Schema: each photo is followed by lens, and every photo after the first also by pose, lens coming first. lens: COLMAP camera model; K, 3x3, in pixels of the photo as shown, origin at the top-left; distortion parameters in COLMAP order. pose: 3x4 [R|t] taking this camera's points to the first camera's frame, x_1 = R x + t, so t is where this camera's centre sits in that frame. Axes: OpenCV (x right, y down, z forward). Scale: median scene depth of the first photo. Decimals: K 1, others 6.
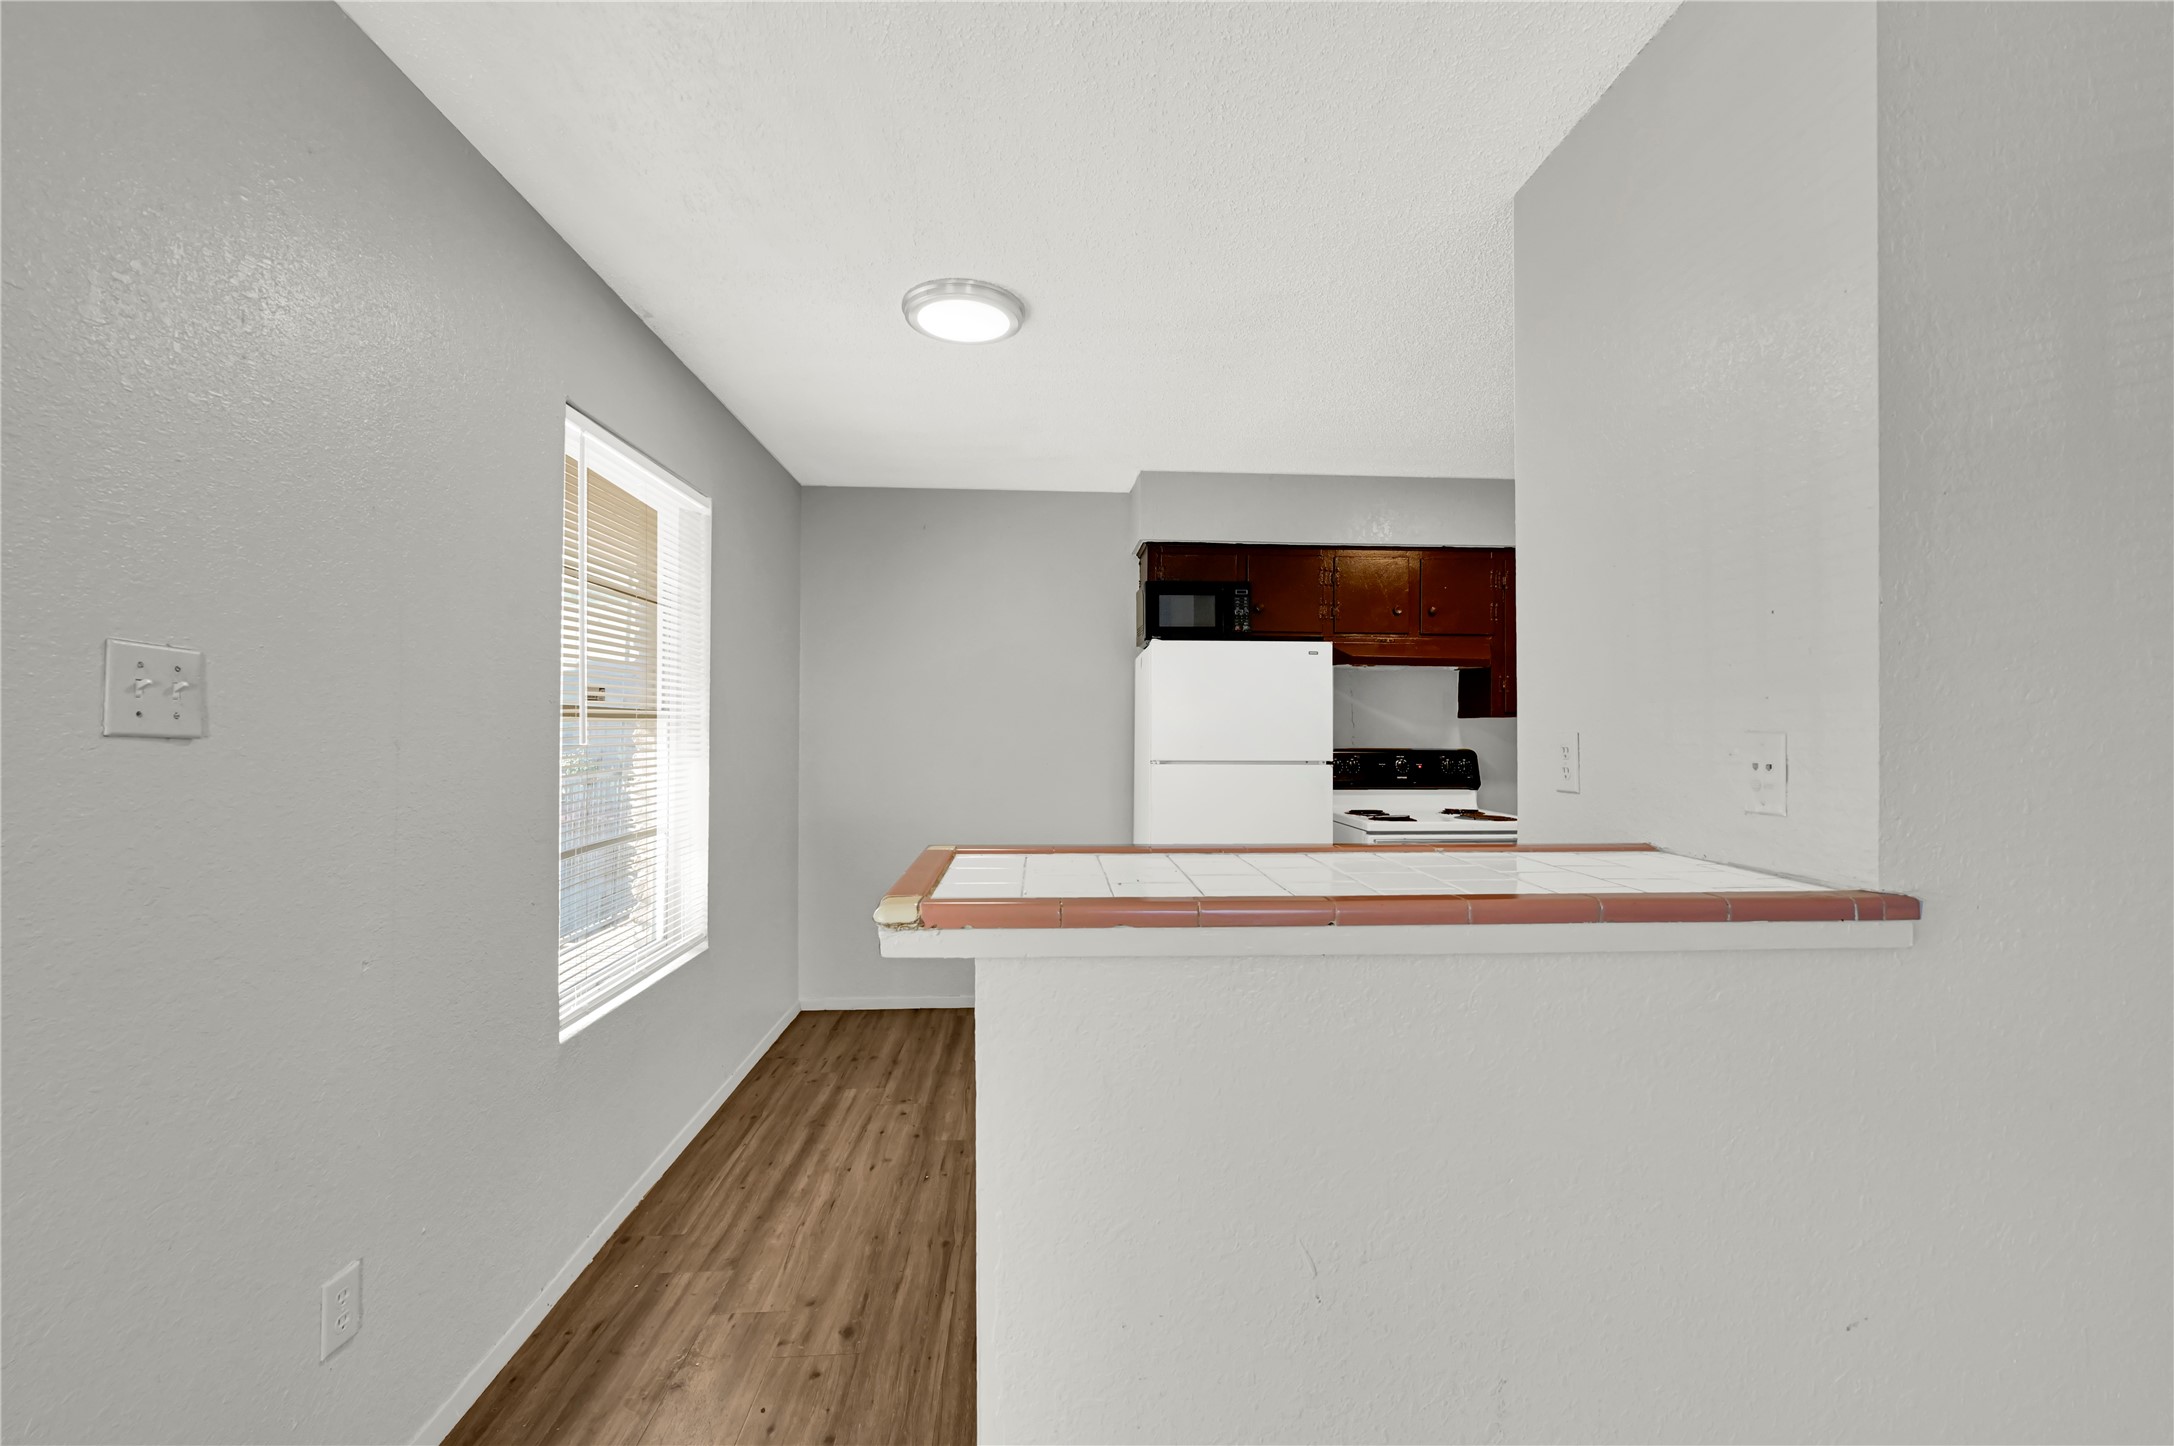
lens RADIAL K [[881.6, 0, 1085.9], [0, 881.6, 737.2], [0, 0, 1]] dist [0.001225, 0.000147]
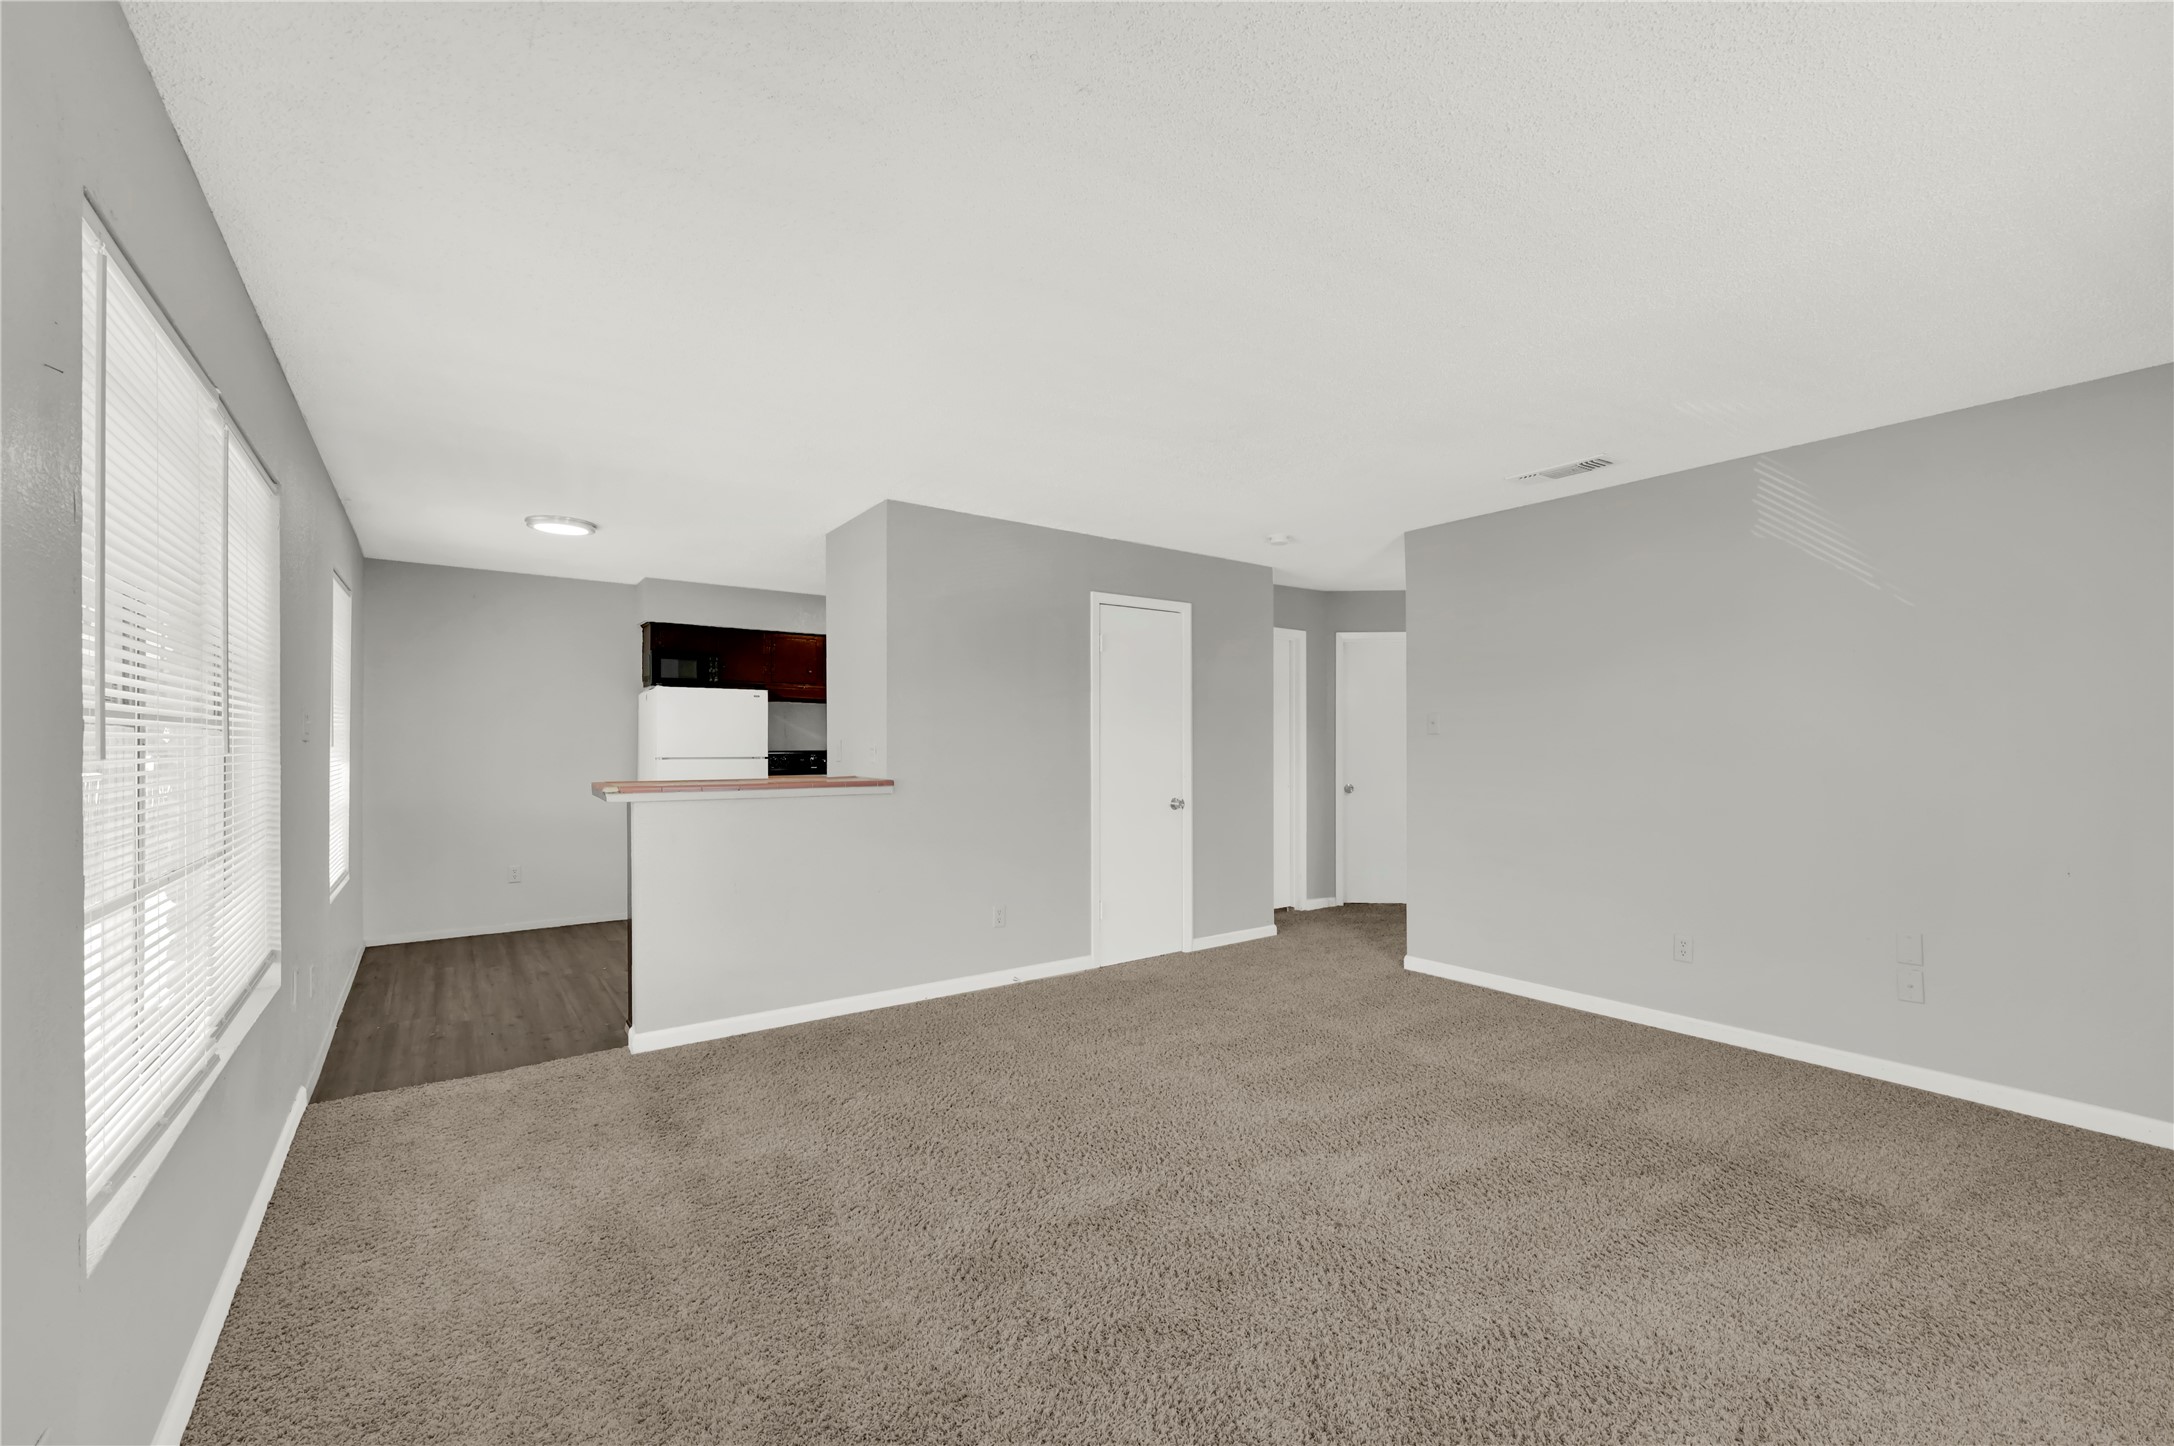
lens RADIAL K [[881.6, 0, 1085.9], [0, 881.6, 737.2], [0, 0, 1]] dist [0.001225, 0.000147]
pose [[0.839531, -0.000295, 0.543311, -0.173258], [0.005626, 0.999951, -0.008150, 0.008320], [-0.543282, 0.009899, 0.839492, -0.981408]]
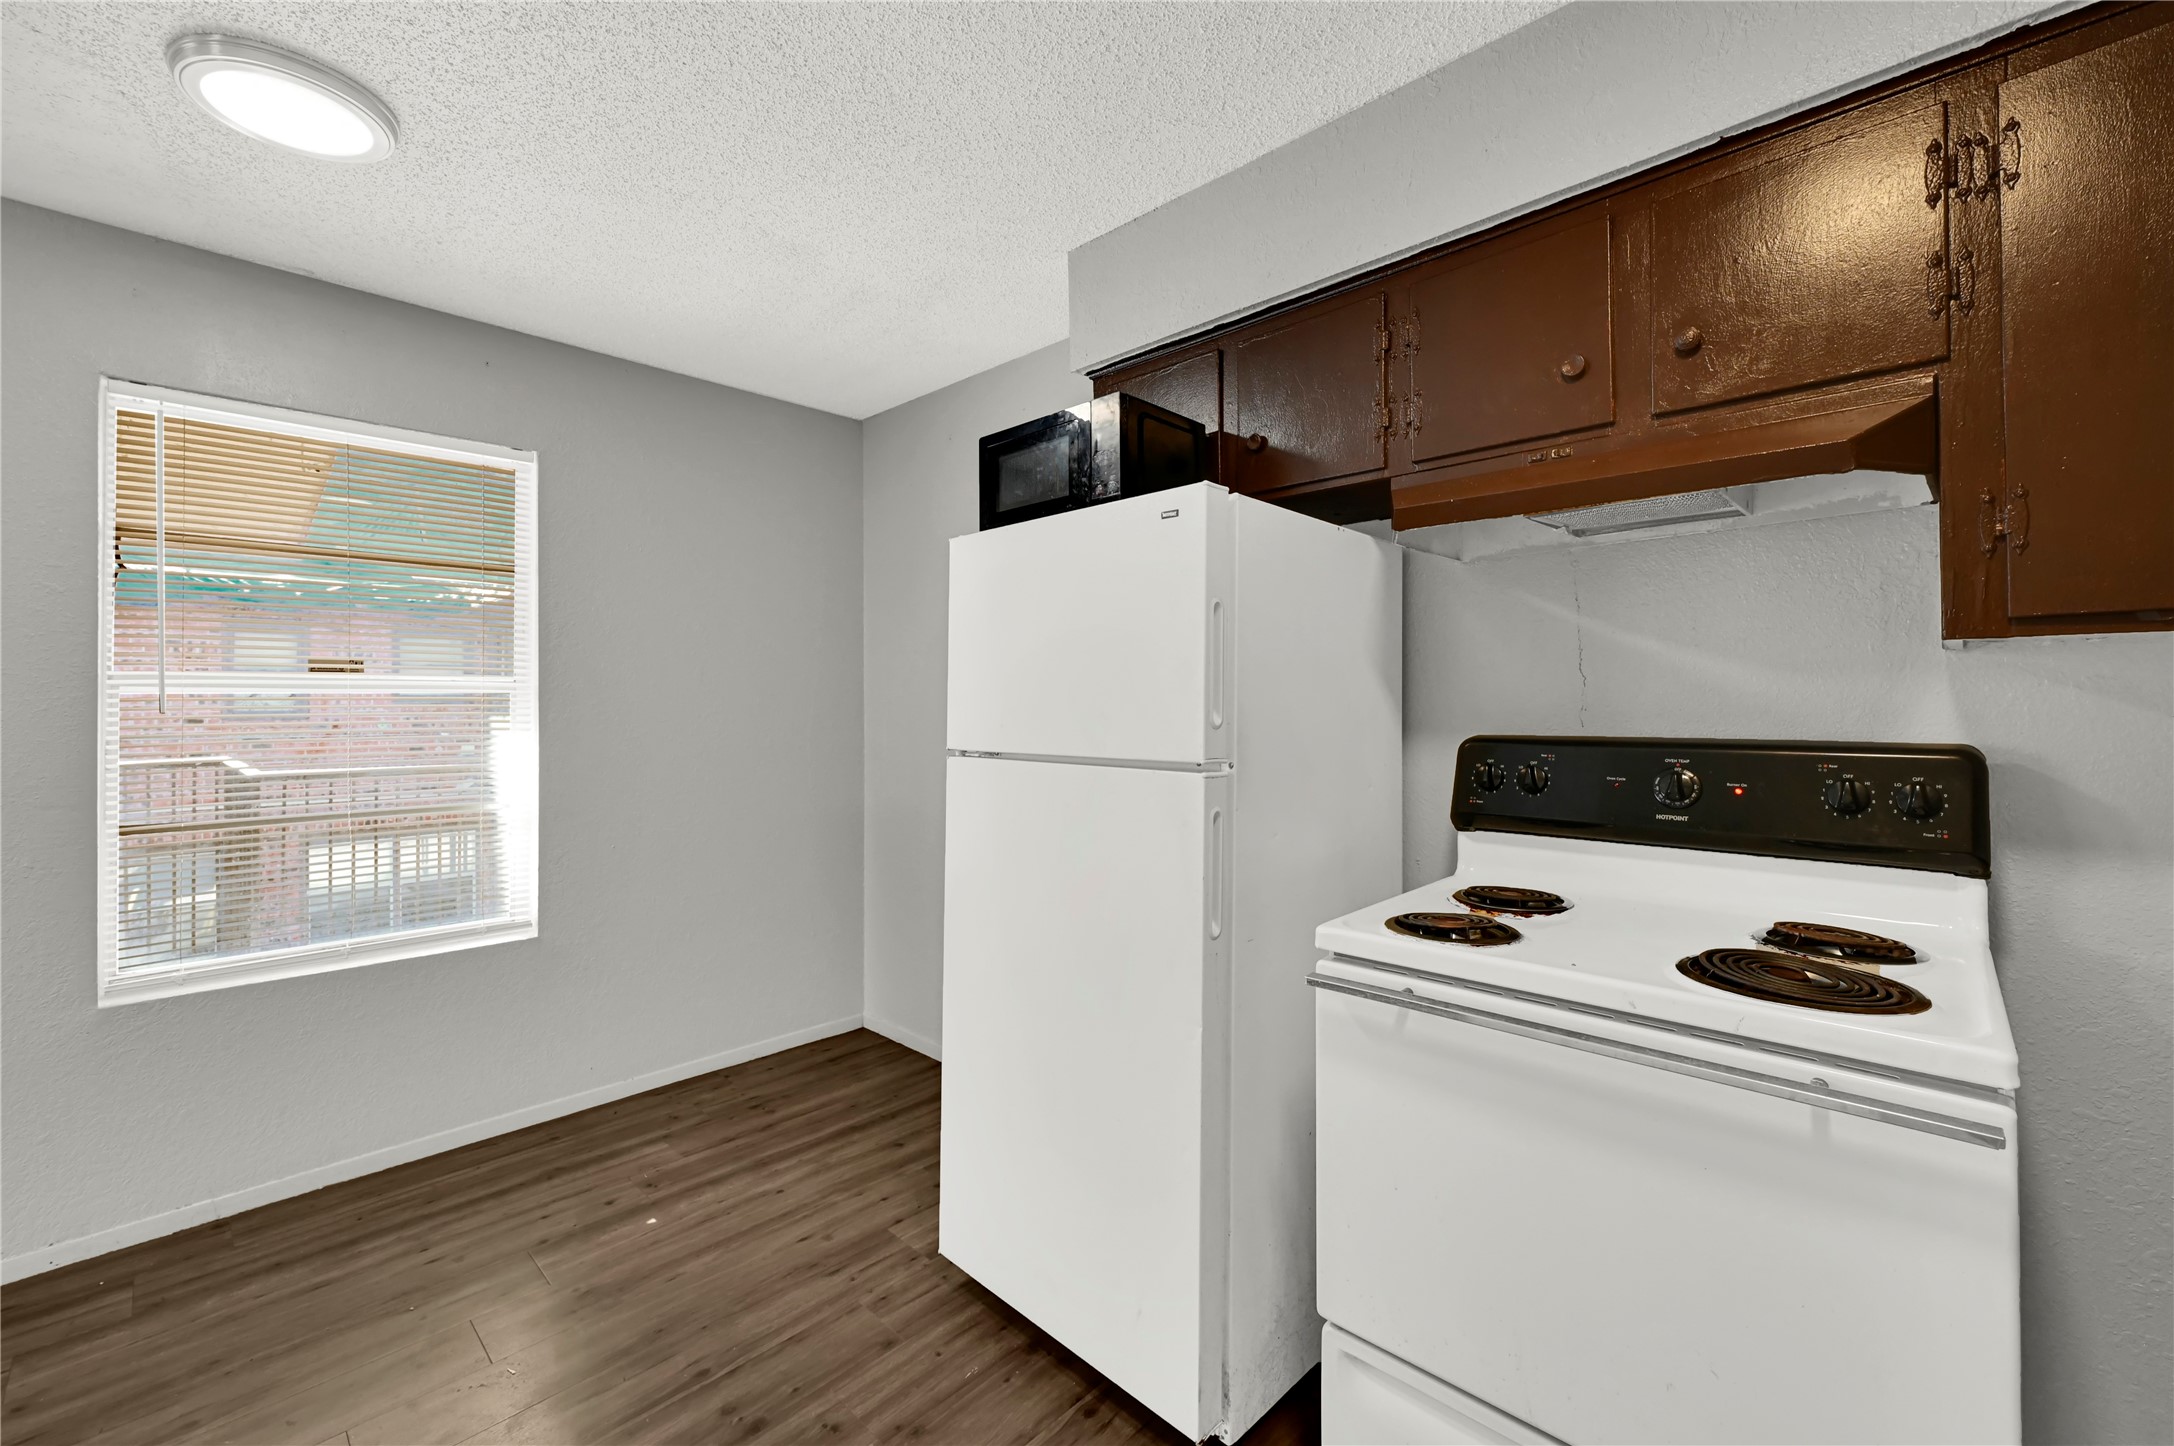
lens RADIAL K [[887.2, 0, 1087.4], [0, 887.2, 698.7], [0, 0, 1]] dist [0.000796, 0.000109]
pose [[0.678048, -0.010037, -0.734949, 0.619639], [-0.001557, 0.999885, -0.015091, 0.003111], [0.735016, 0.011377, 0.677954, 0.755213]]
